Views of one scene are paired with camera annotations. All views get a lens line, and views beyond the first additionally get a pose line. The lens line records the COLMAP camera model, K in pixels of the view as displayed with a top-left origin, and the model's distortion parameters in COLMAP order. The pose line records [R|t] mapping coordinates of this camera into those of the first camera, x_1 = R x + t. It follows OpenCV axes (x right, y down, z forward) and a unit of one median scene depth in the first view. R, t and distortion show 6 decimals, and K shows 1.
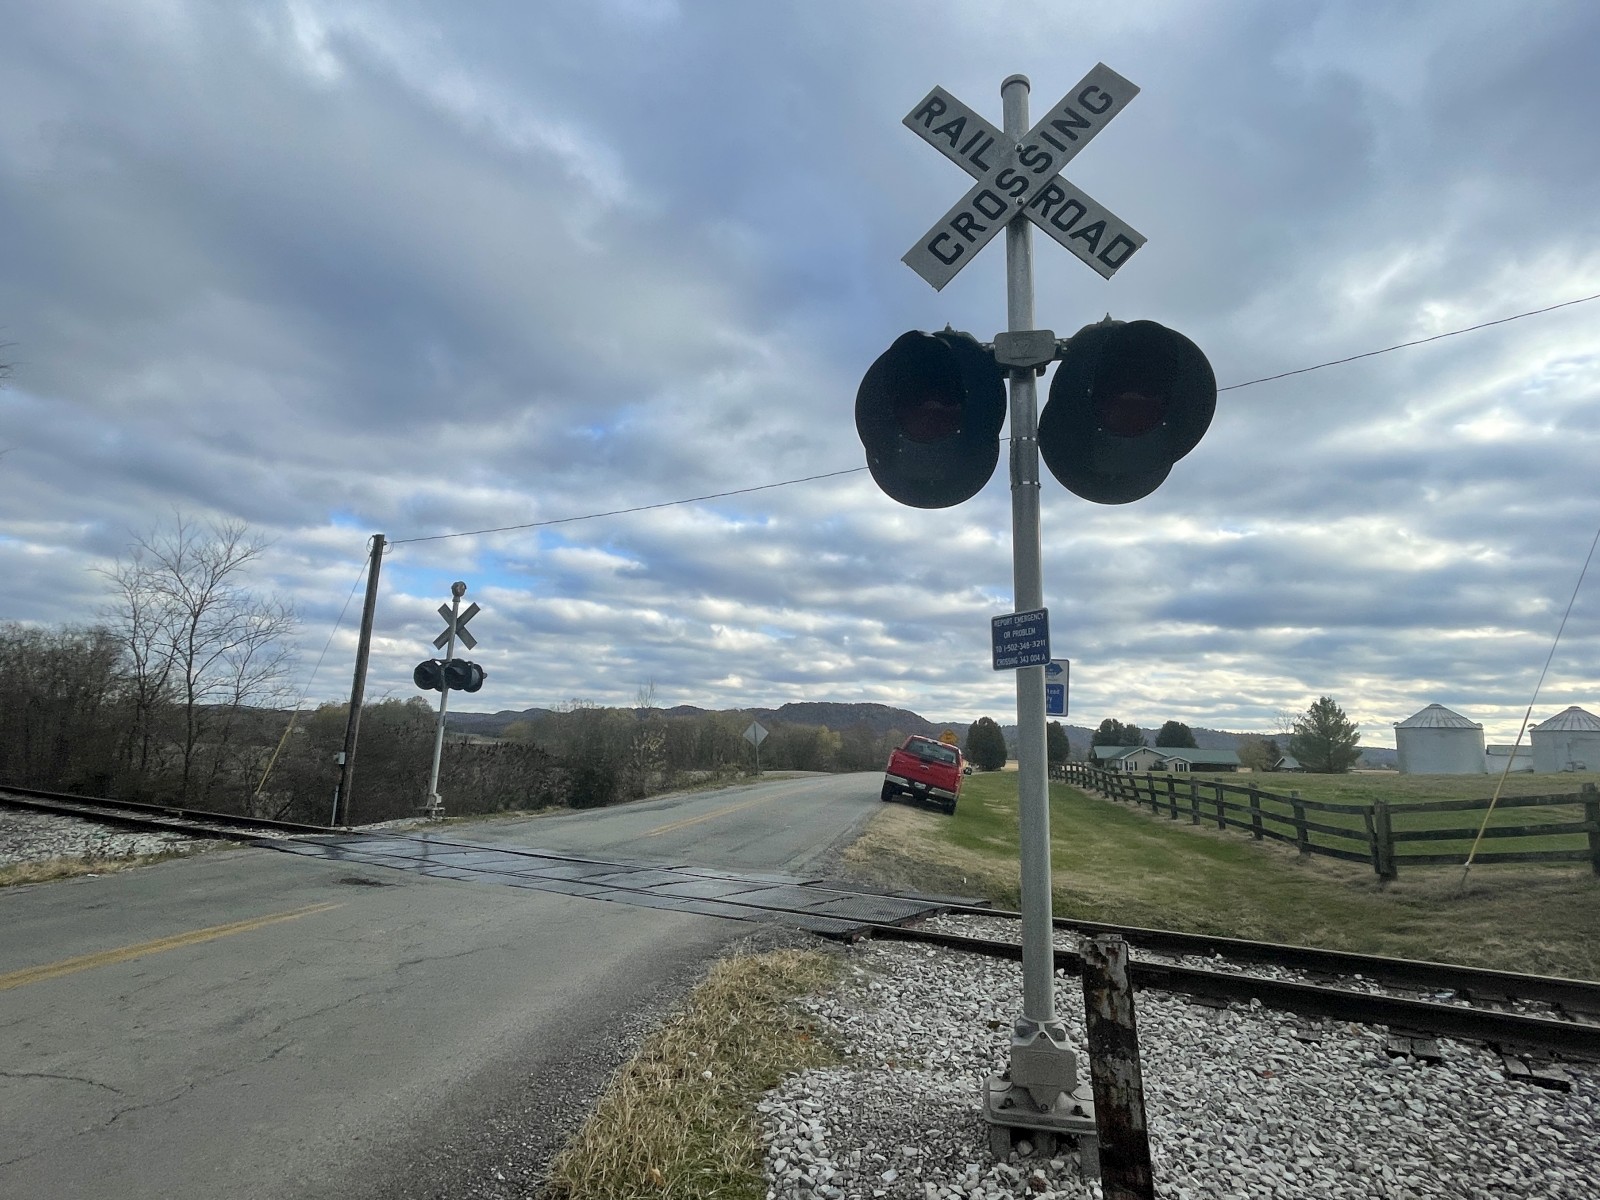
lens RADIAL K [[846.2, 0, 804.4], [0, 846.2, 594.4], [0, 0, 1]] dist [-0.004439, 0.000214]
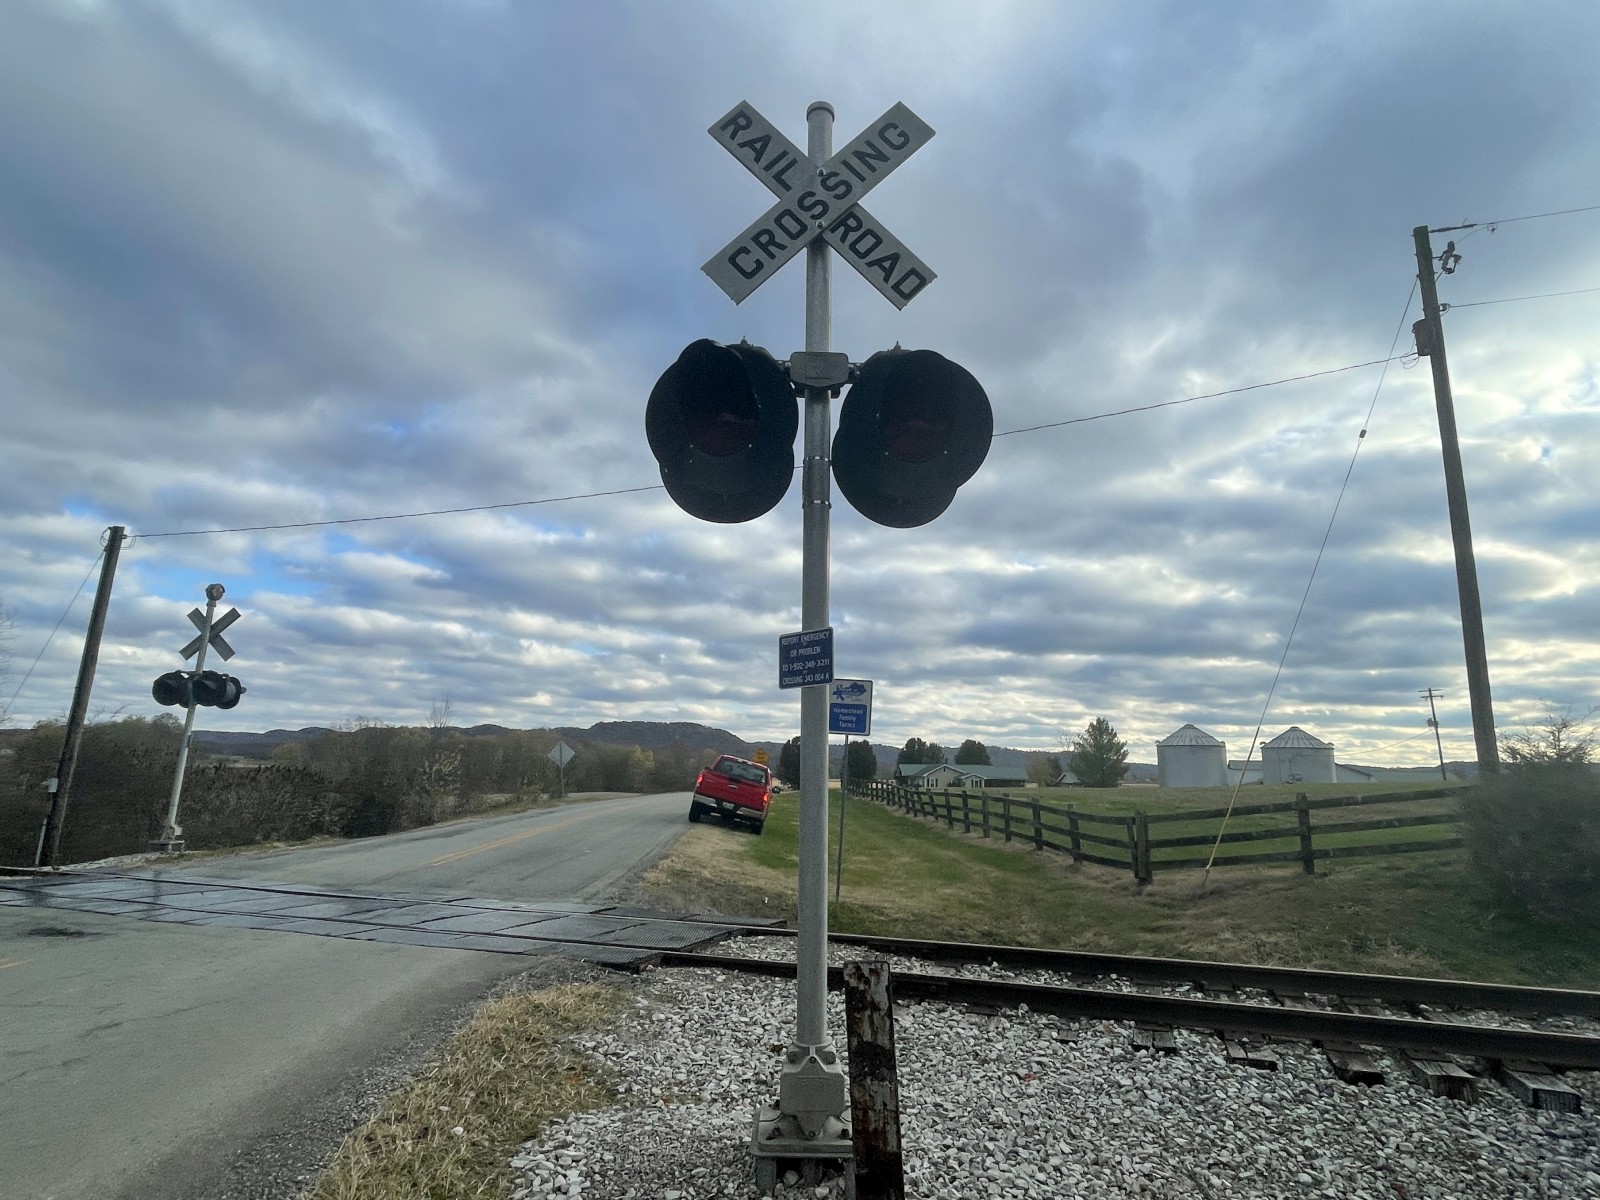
lens RADIAL K [[846.2, 0, 804.4], [0, 846.2, 594.4], [0, 0, 1]] dist [-0.004439, 0.000214]
pose [[0.976984, 0.033909, 0.210600, 0.025347], [-0.029178, 0.999248, -0.025530, 0.002419], [-0.211307, 0.018798, 0.977239, 0.015059]]
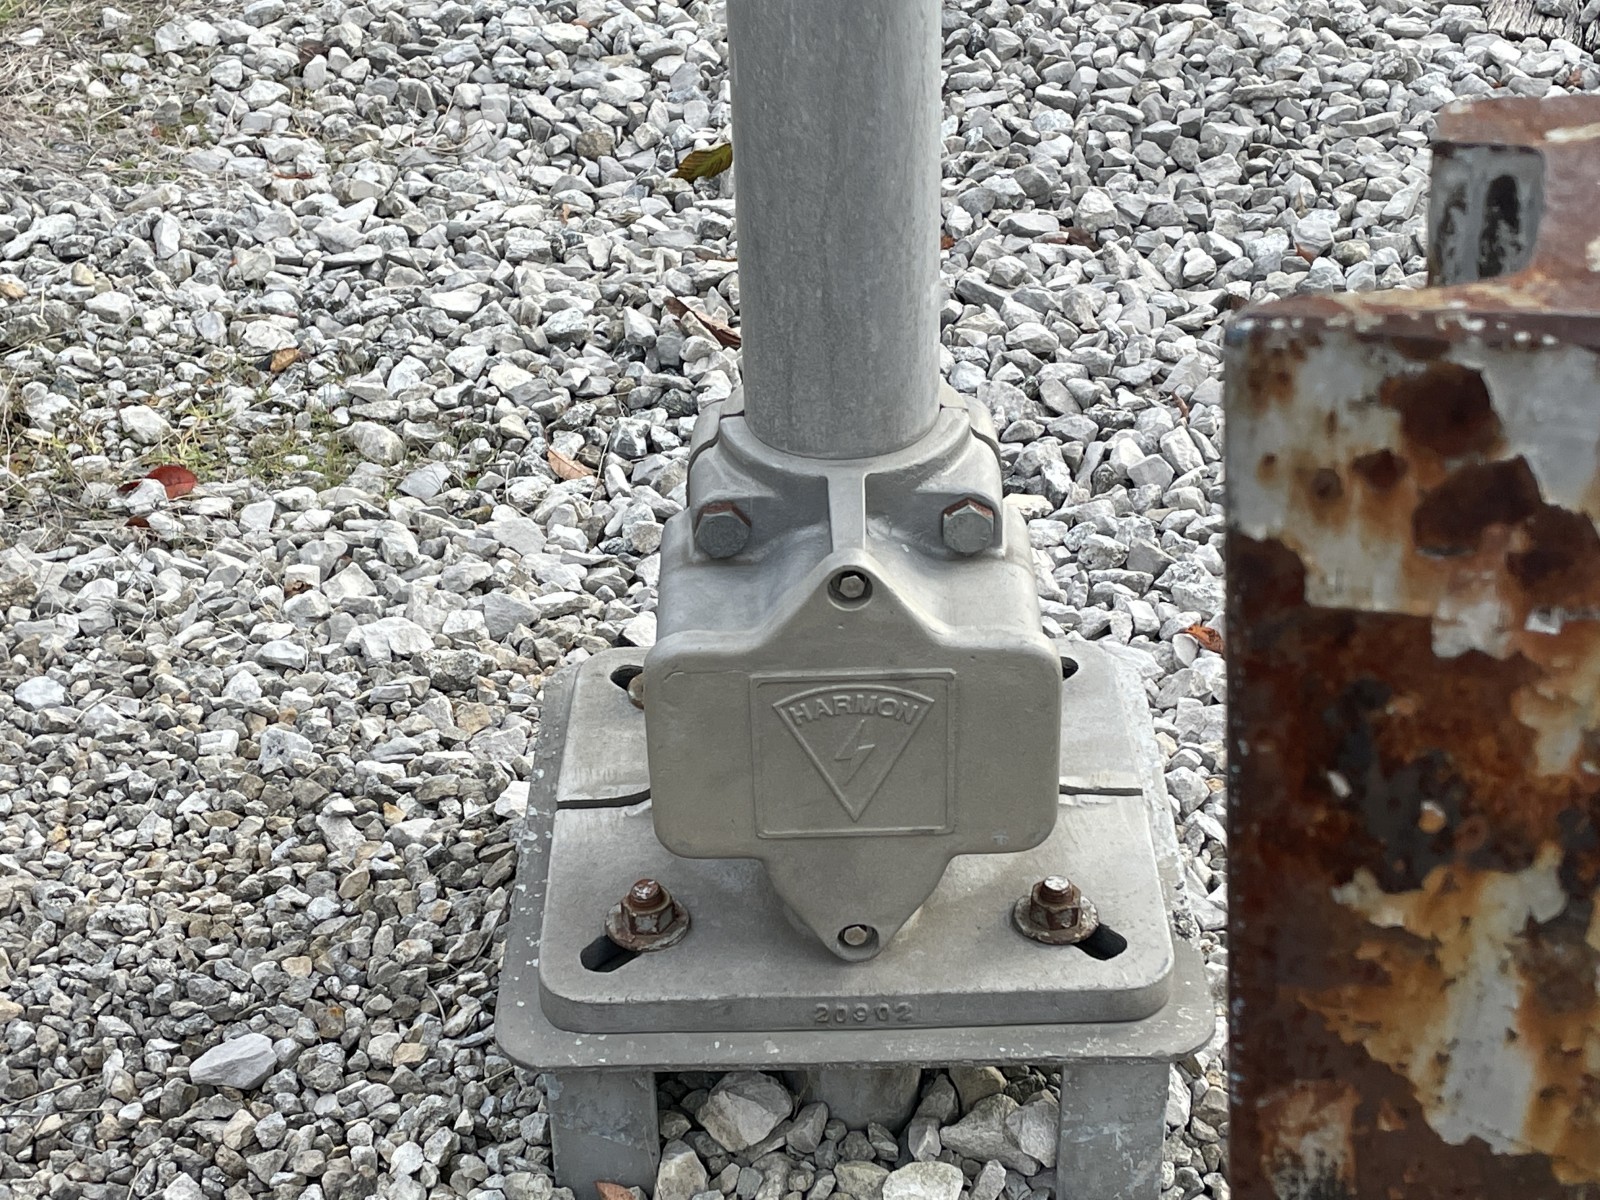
lens RADIAL K [[2449.5, 0, 809.6], [0, 2449.5, 593.7], [0, 0, 1]] dist [0.201467, -0.626085]
pose [[0.976996, -0.146436, 0.155033, 0.113202], [0.004283, 0.740303, 0.672260, 0.127308], [-0.213214, -0.656131, 0.723900, 0.375620]]
